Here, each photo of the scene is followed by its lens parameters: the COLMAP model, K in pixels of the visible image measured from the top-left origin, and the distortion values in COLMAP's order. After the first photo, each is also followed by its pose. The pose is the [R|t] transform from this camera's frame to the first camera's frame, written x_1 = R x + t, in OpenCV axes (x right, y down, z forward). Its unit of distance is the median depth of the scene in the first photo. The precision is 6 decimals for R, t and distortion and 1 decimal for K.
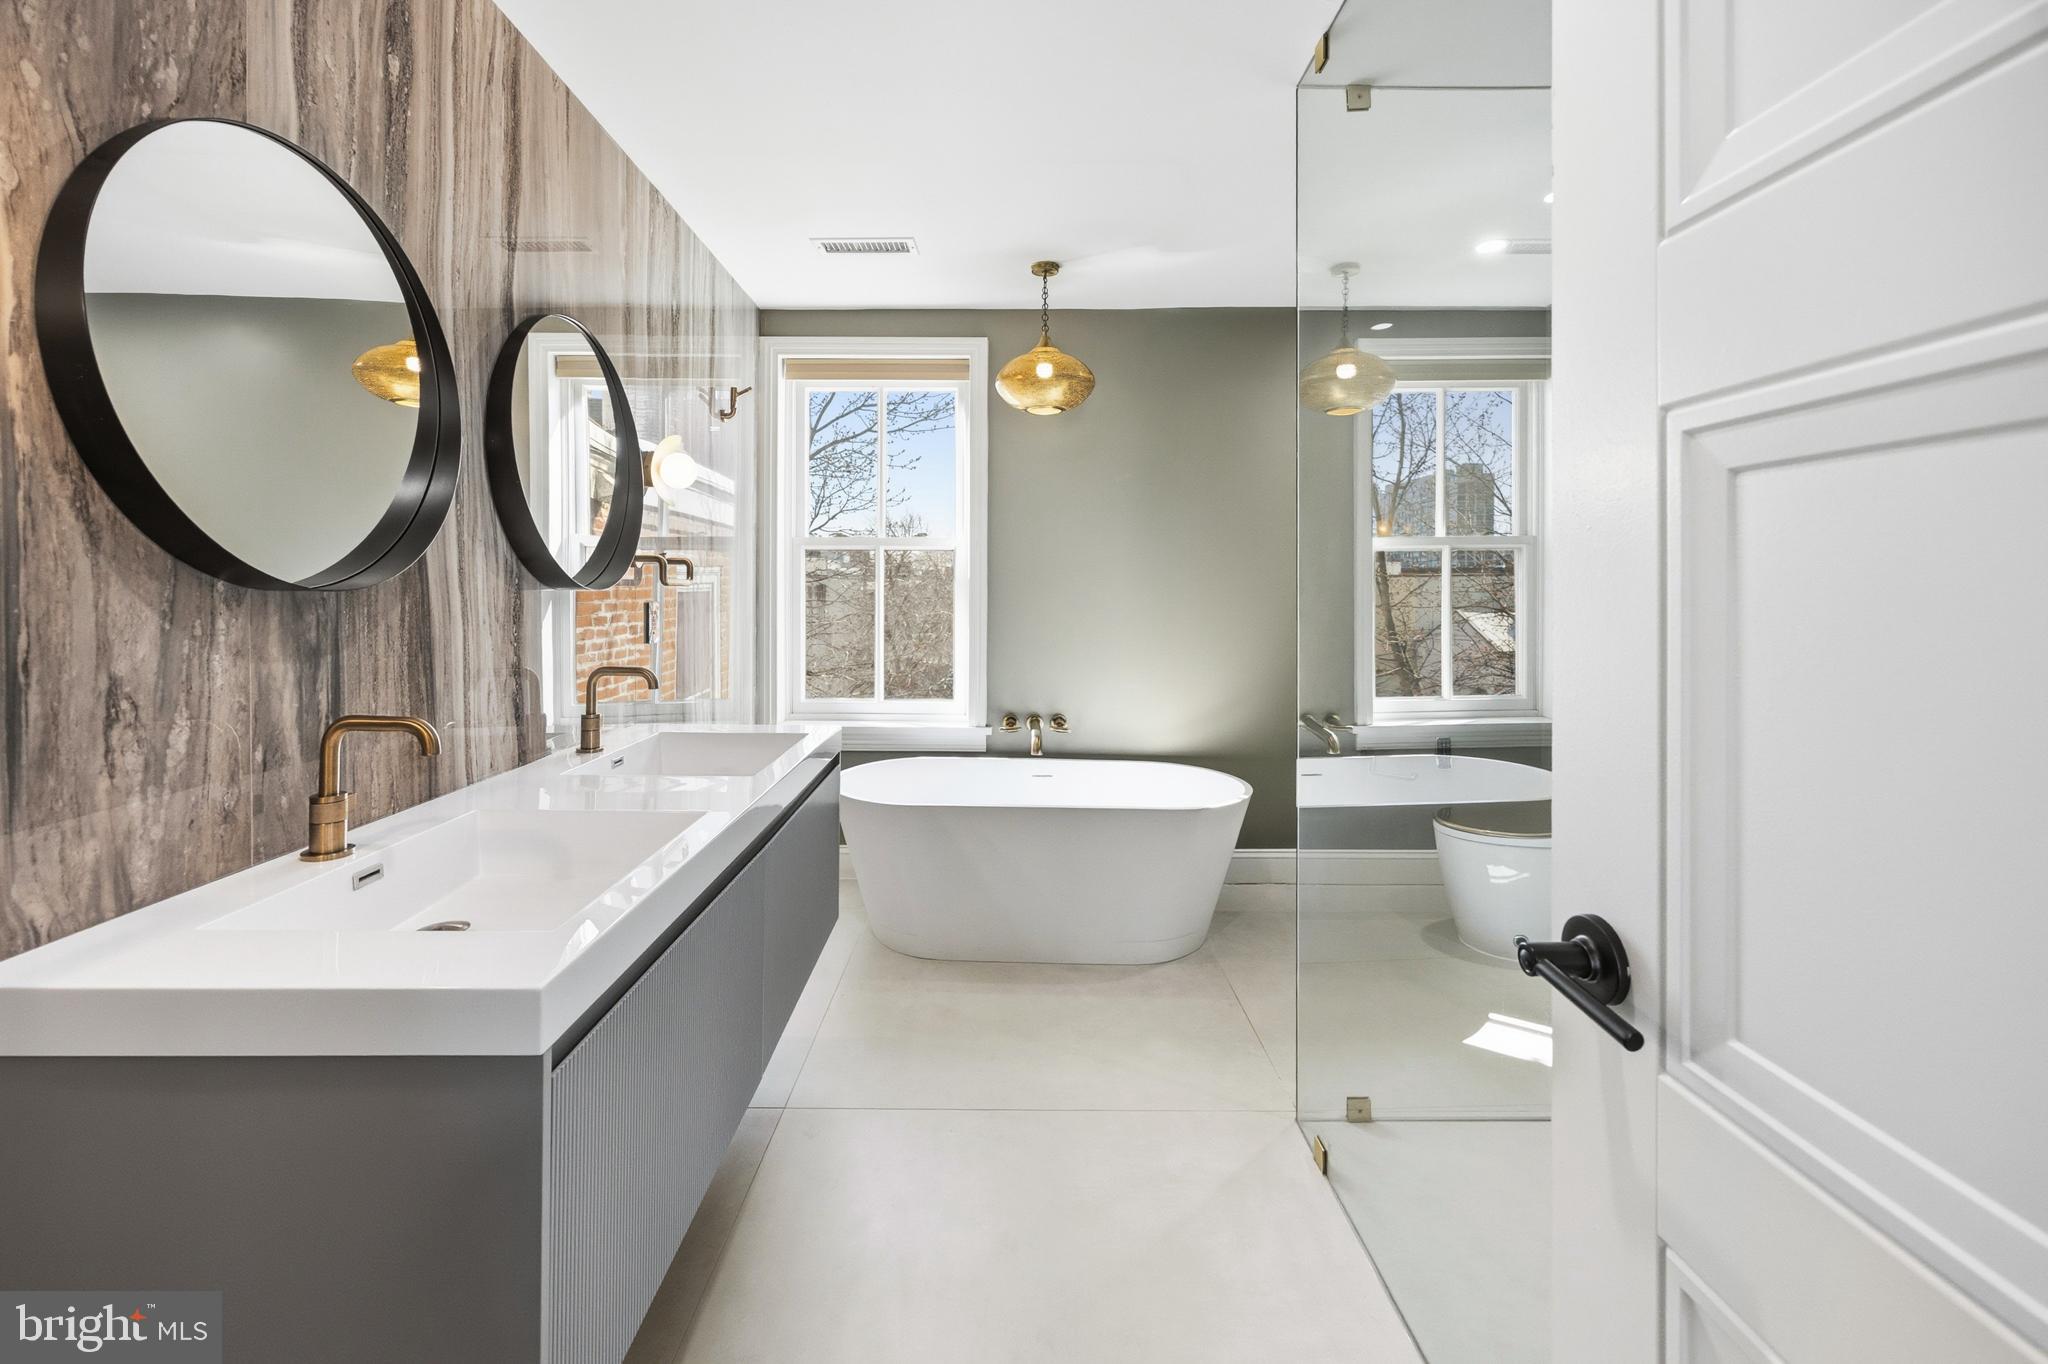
lens RADIAL K [[833.2, 0, 1021.4], [0, 833.2, 615.0], [0, 0, 1]] dist [-0.005268, -0.000392]
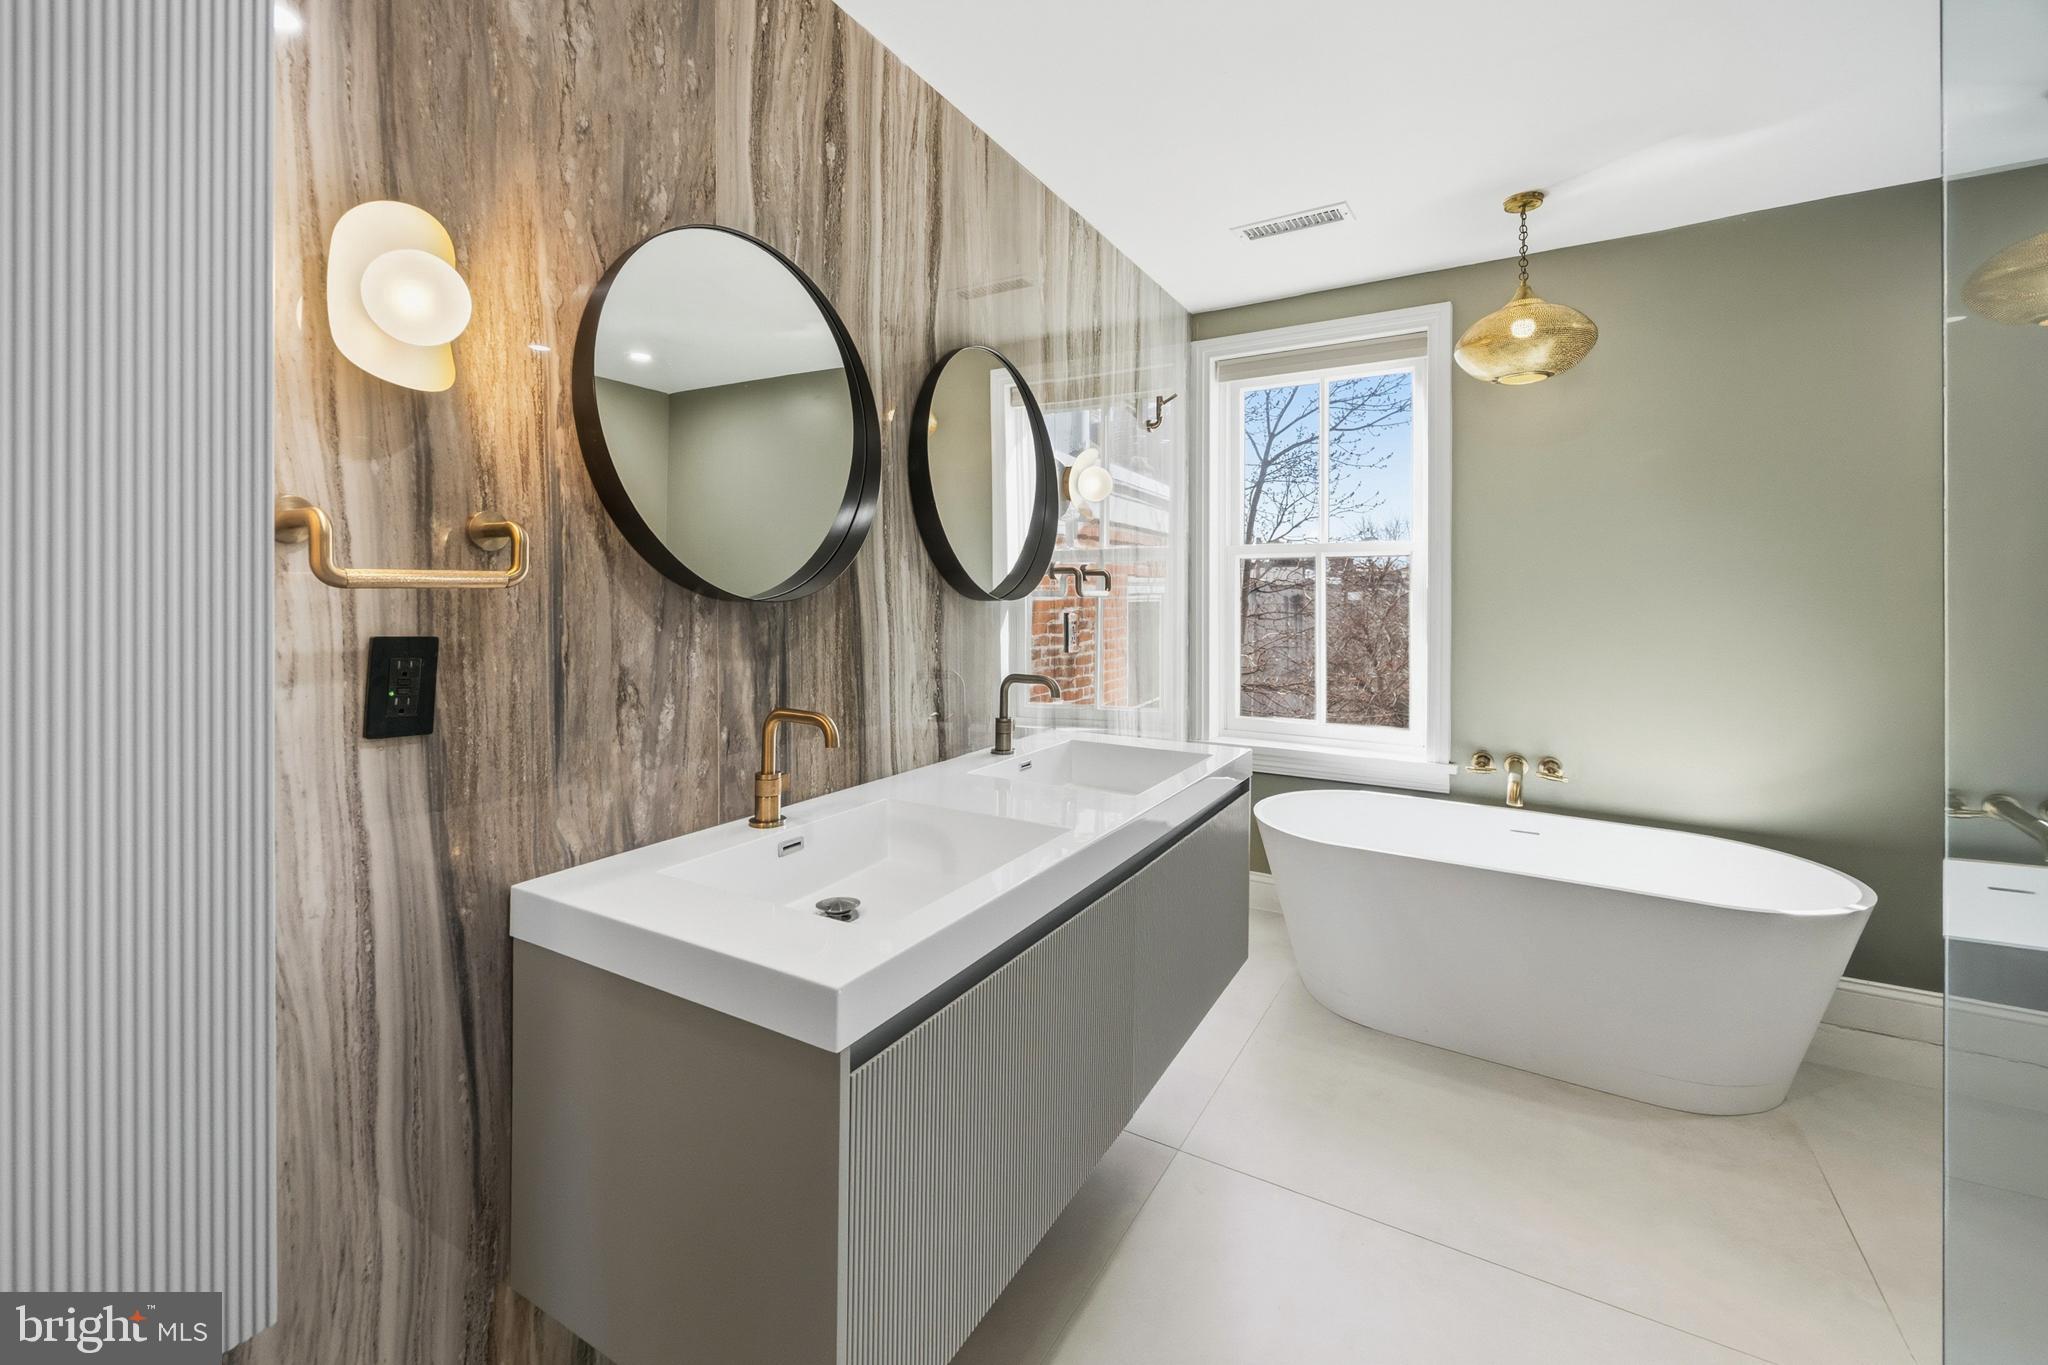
lens RADIAL K [[852.3, 0, 1022.3], [0, 852.3, 612.2], [0, 0, 1]] dist [-0.003379, -0.000551]
pose [[0.856147, 0.008312, -0.516665, 0.089828], [-0.016476, 0.999801, -0.011217, -0.005483], [0.516469, 0.018116, 0.856114, 0.114407]]
